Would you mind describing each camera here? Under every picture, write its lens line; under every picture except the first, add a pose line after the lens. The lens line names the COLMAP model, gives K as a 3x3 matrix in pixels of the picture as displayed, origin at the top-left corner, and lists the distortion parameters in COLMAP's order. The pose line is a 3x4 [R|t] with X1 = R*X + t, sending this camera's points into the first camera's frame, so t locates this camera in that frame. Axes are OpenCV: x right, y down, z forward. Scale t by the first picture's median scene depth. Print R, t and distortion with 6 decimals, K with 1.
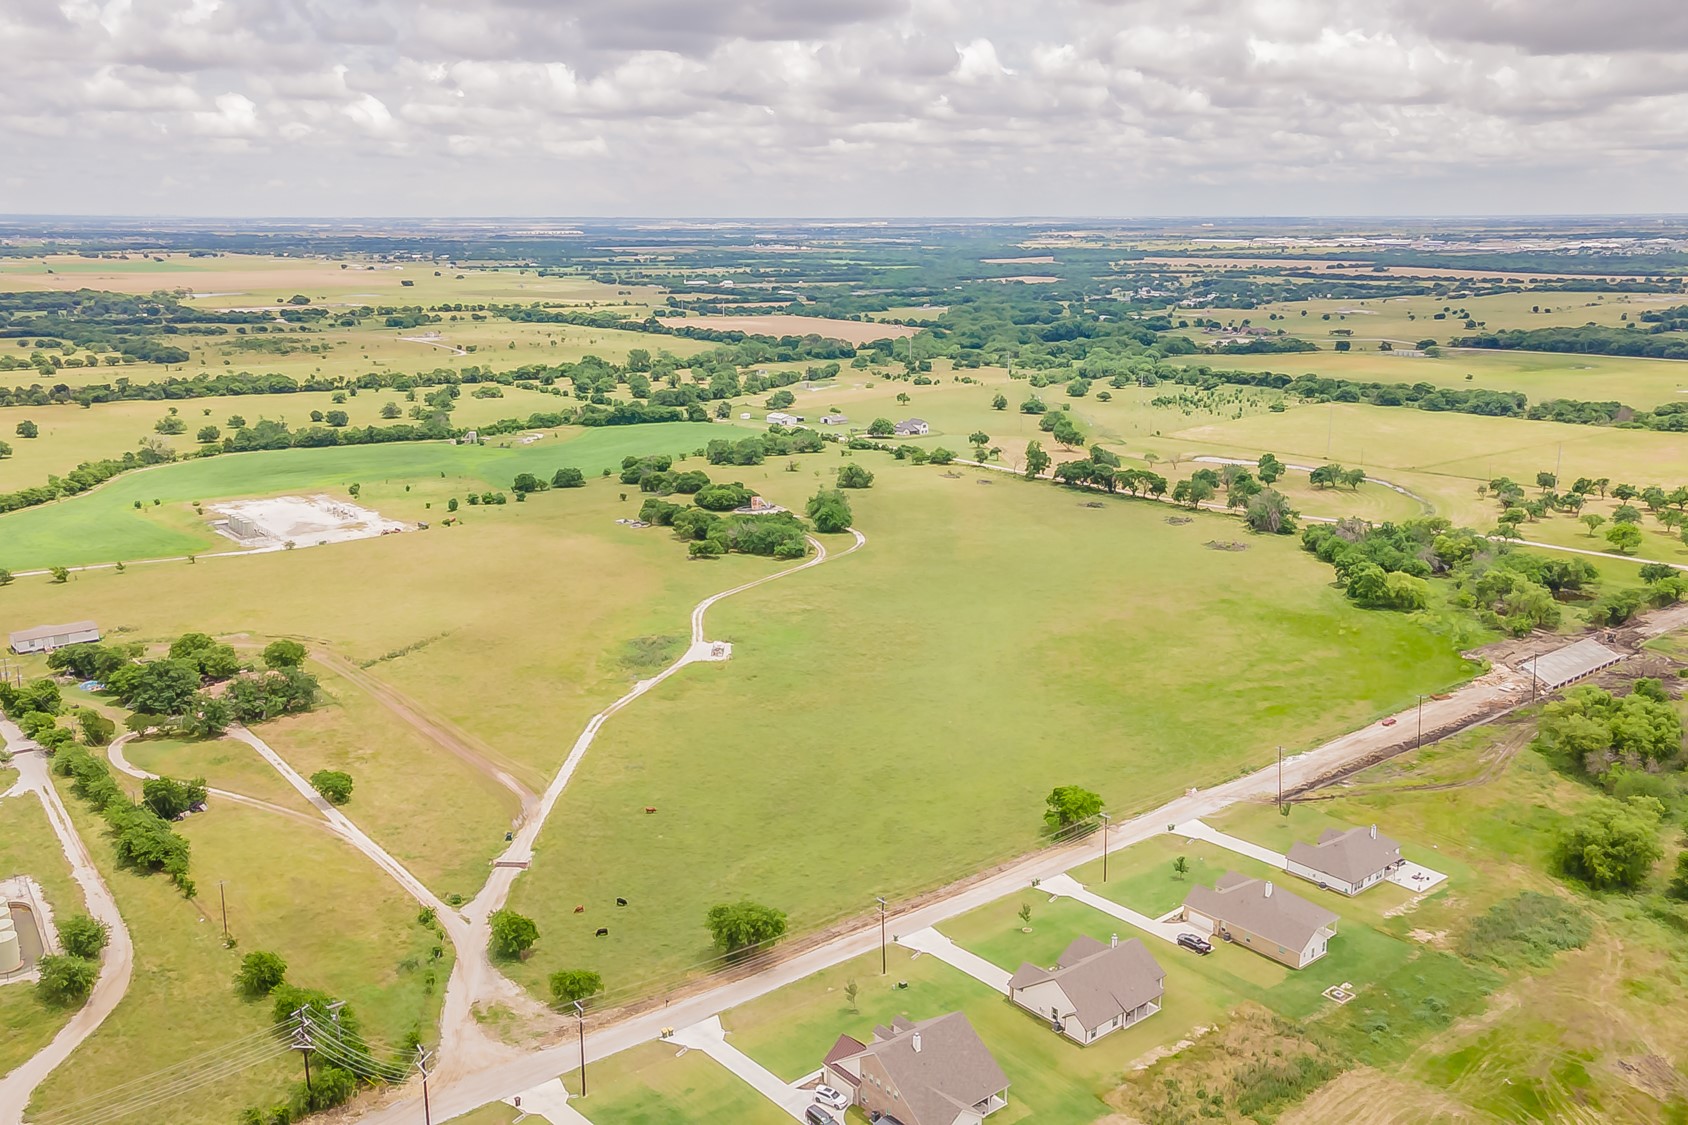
lens RADIAL K [[1441.5, 0, 844.0], [0, 1441.5, 562.5], [0, 0, 1]] dist [0.047090, -0.015010]
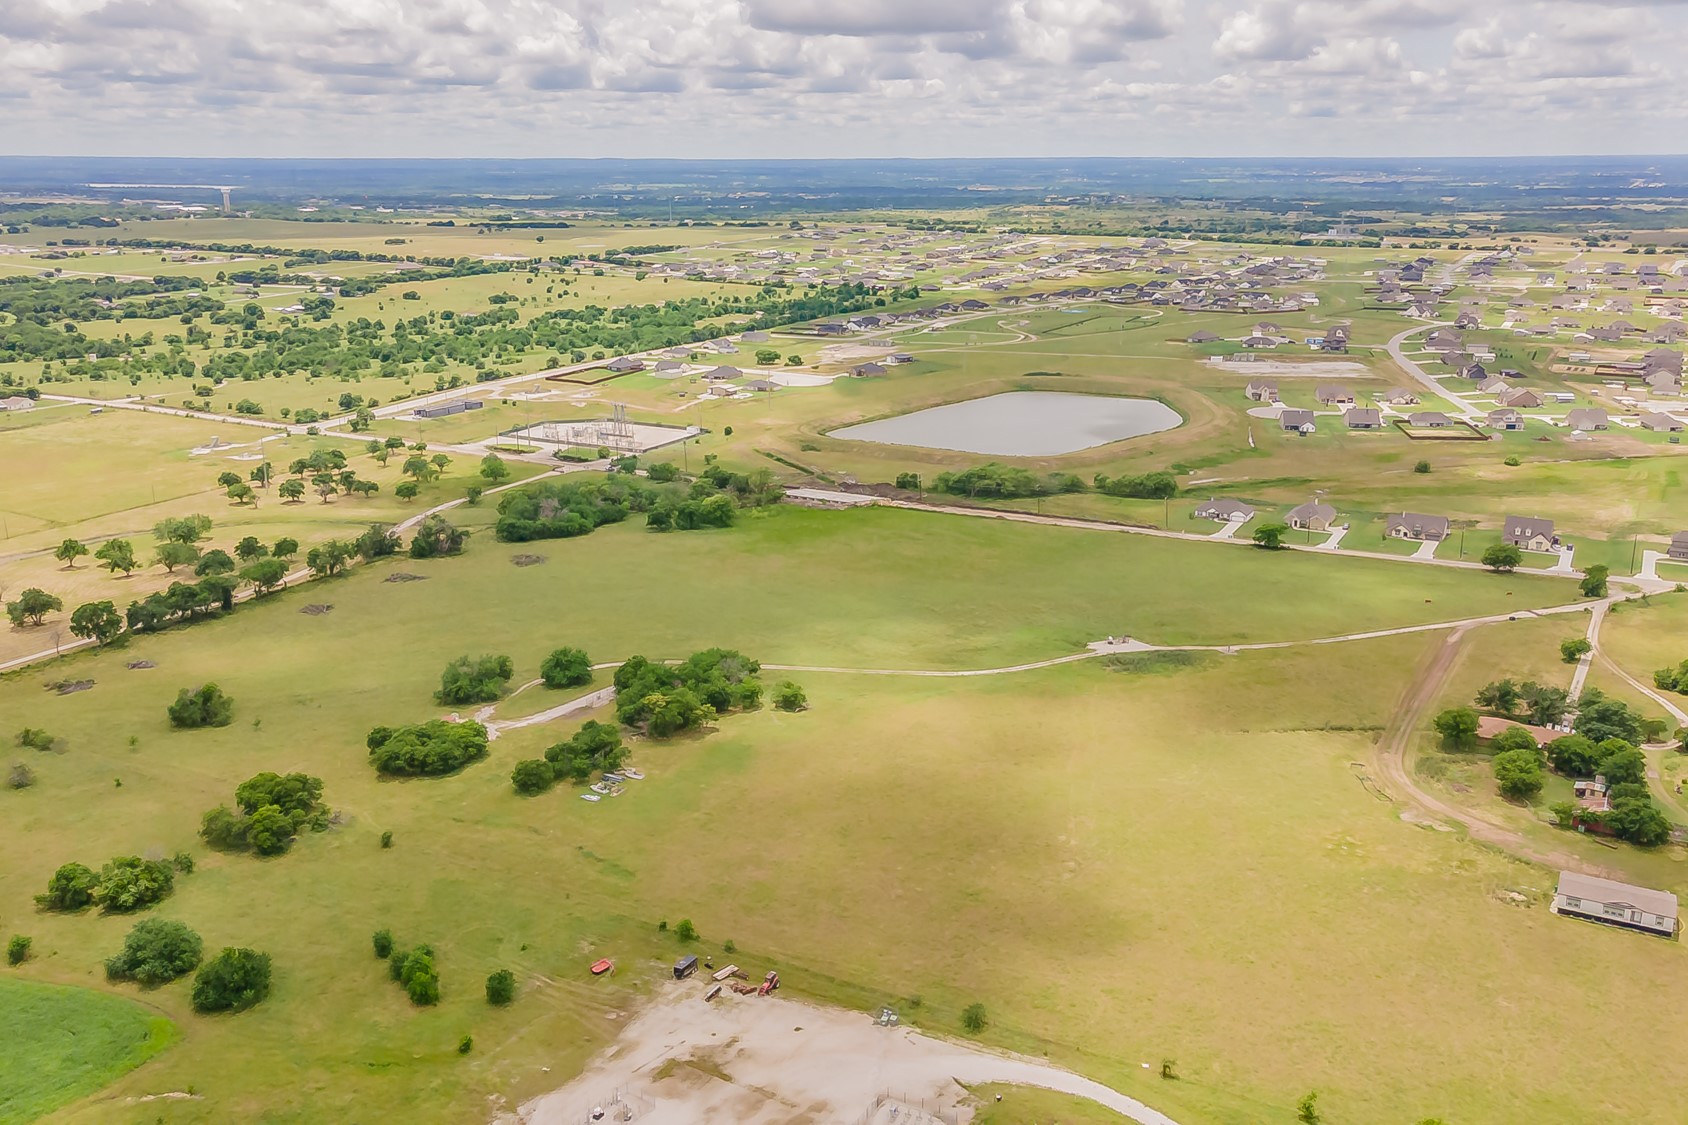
lens RADIAL K [[1473.7, 0, 844.0], [0, 1473.7, 562.5], [0, 0, 1]] dist [0.033045, -0.015219]
pose [[-0.361589, -0.249201, 0.898416, -1.087483], [0.224100, 0.912136, 0.343201, -0.459802], [-0.905004, 0.325433, -0.273973, 1.594764]]
